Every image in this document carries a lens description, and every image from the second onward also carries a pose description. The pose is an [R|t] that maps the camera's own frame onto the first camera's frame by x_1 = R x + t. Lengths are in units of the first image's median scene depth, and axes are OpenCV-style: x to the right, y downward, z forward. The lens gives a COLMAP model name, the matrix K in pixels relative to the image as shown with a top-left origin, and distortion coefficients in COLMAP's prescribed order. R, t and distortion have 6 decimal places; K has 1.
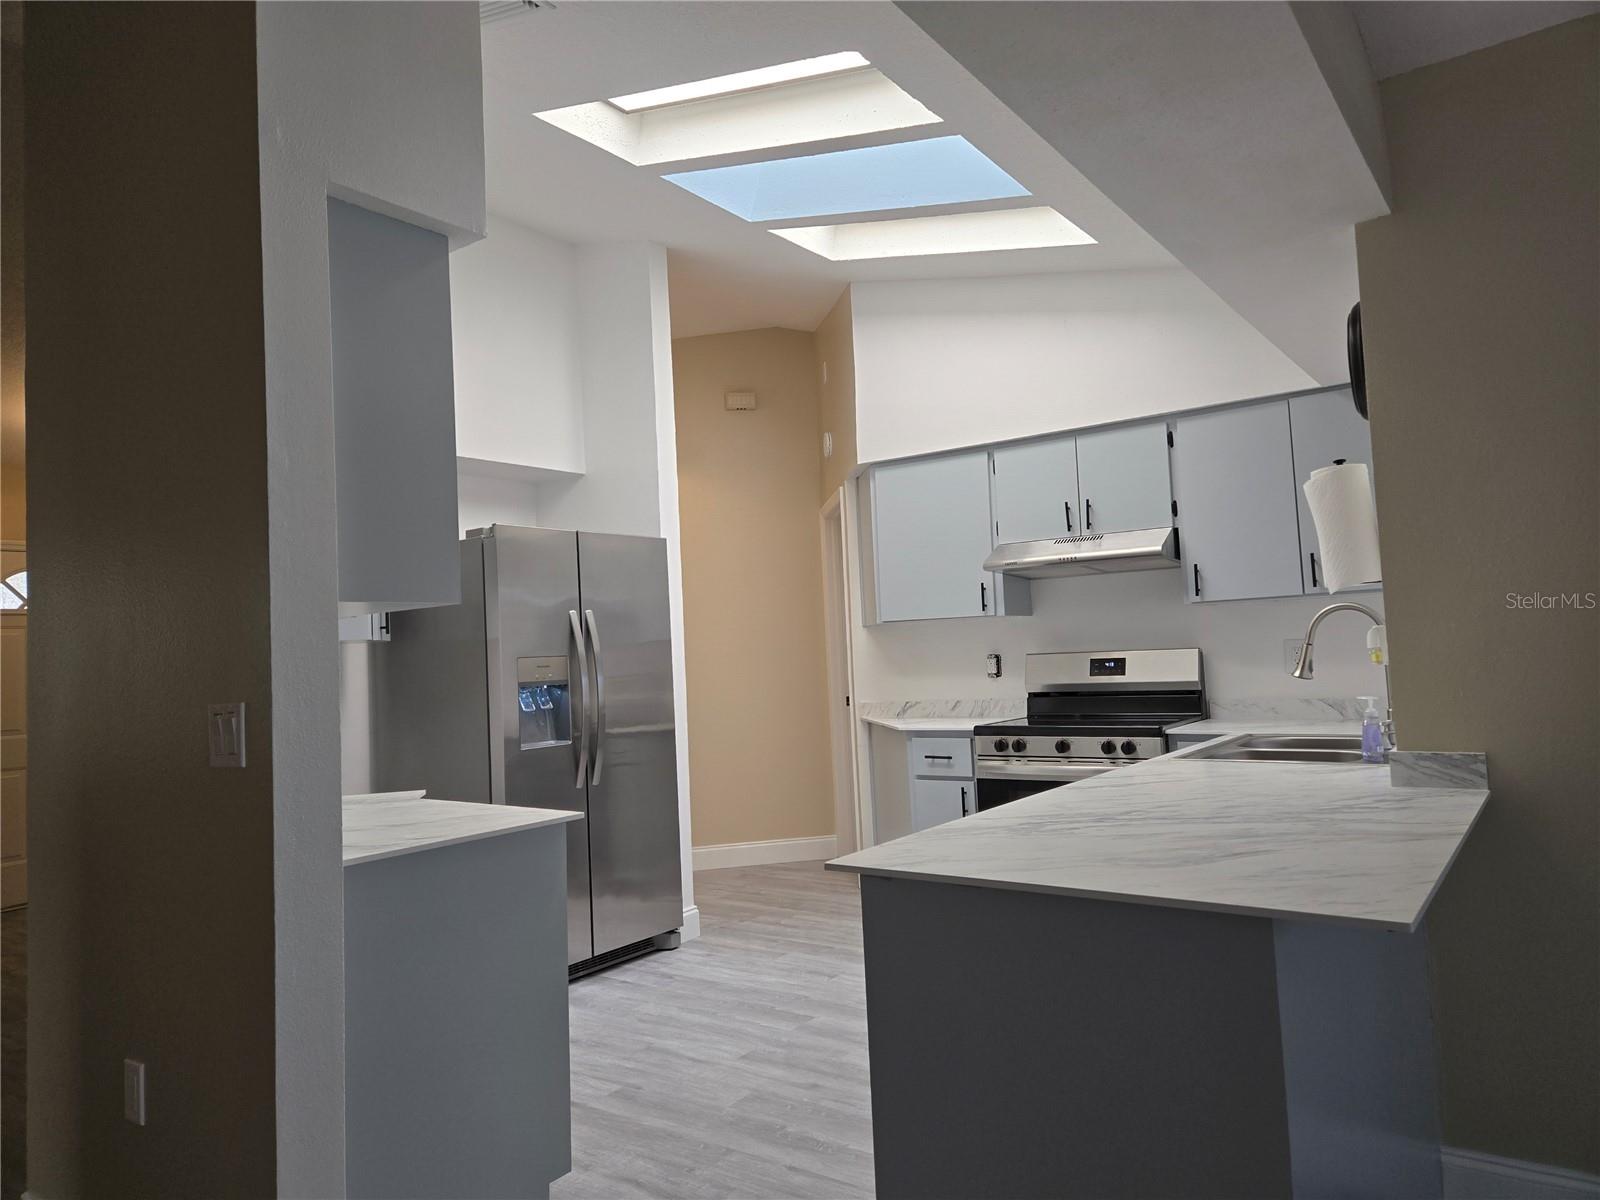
lens RADIAL K [[1087.0, 0, 800.0], [0, 1087.0, 600.0], [0, 0, 1]] dist [0.001025, 0.000288]
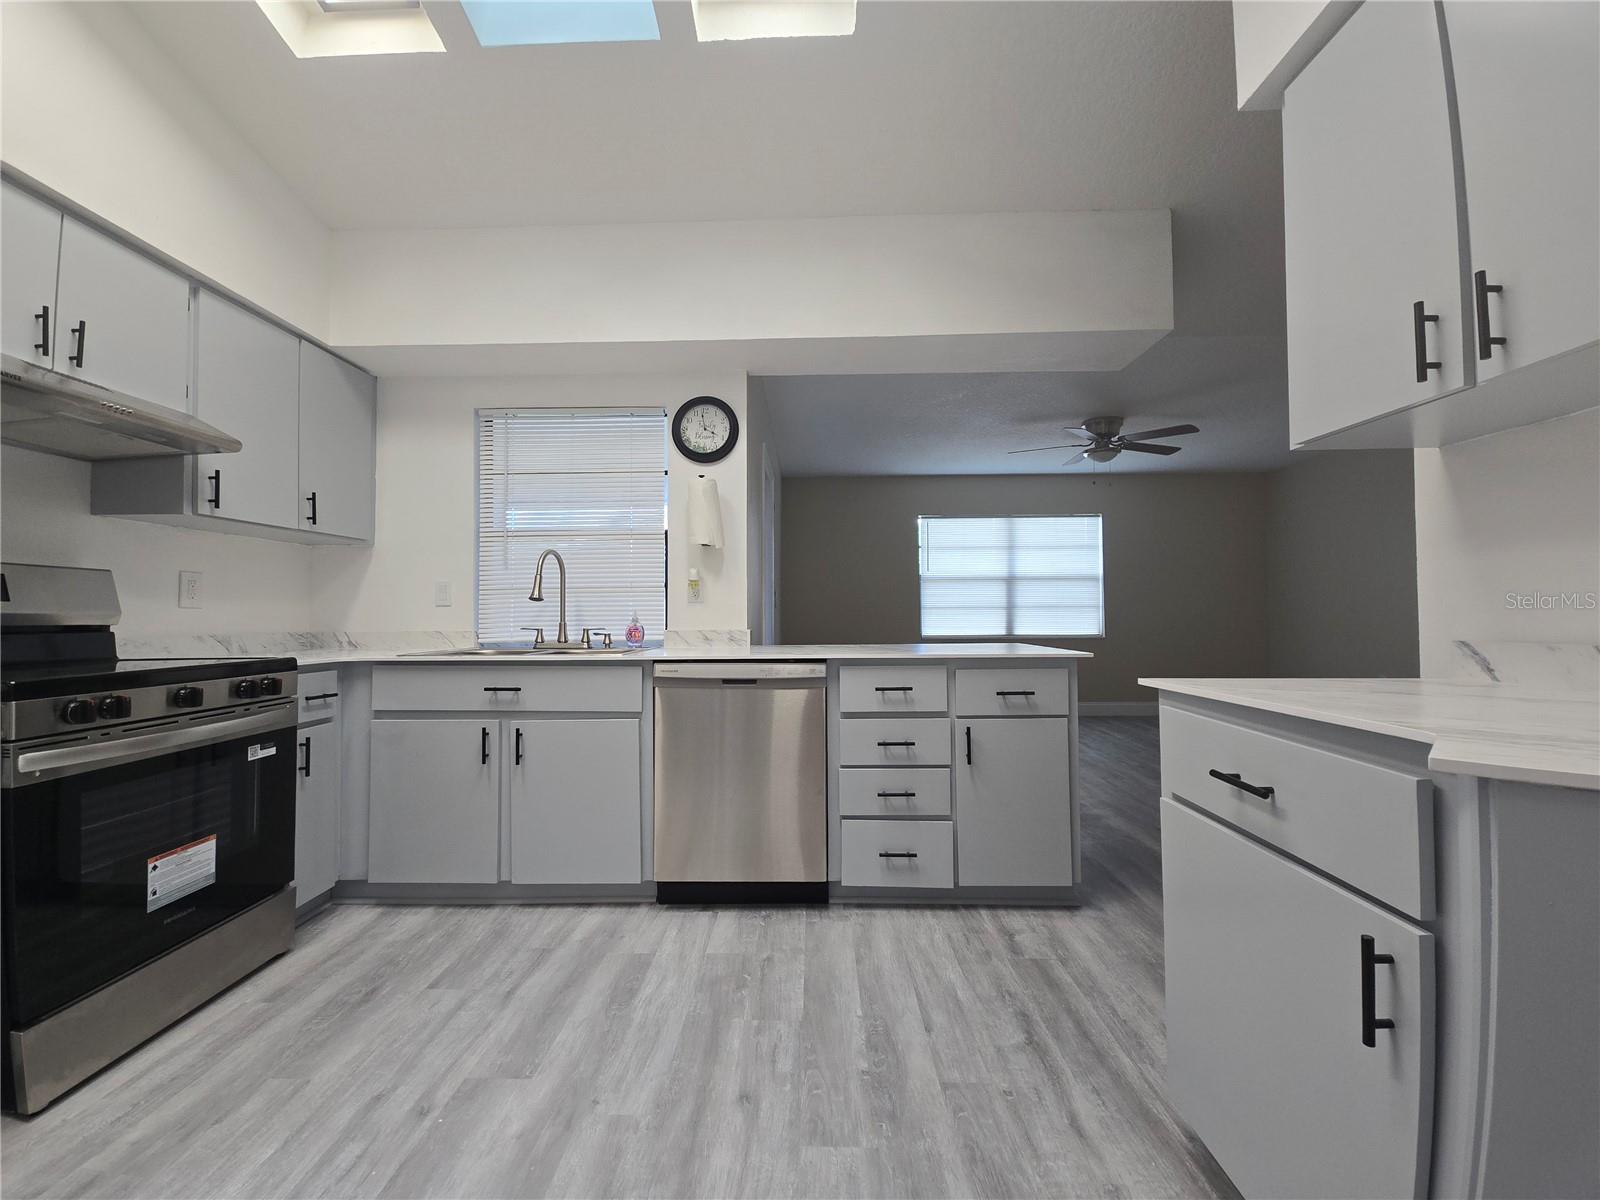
lens RADIAL K [[650.9, 0, 800.0], [0, 650.9, 600.0], [0, 0, 1]] dist [-0.000341, -0.000215]
pose [[-0.566303, 0.068013, 0.821386, -0.432645], [-0.002463, 0.996445, -0.084206, 0.160413], [-0.824193, -0.049709, -0.564123, 1.354463]]
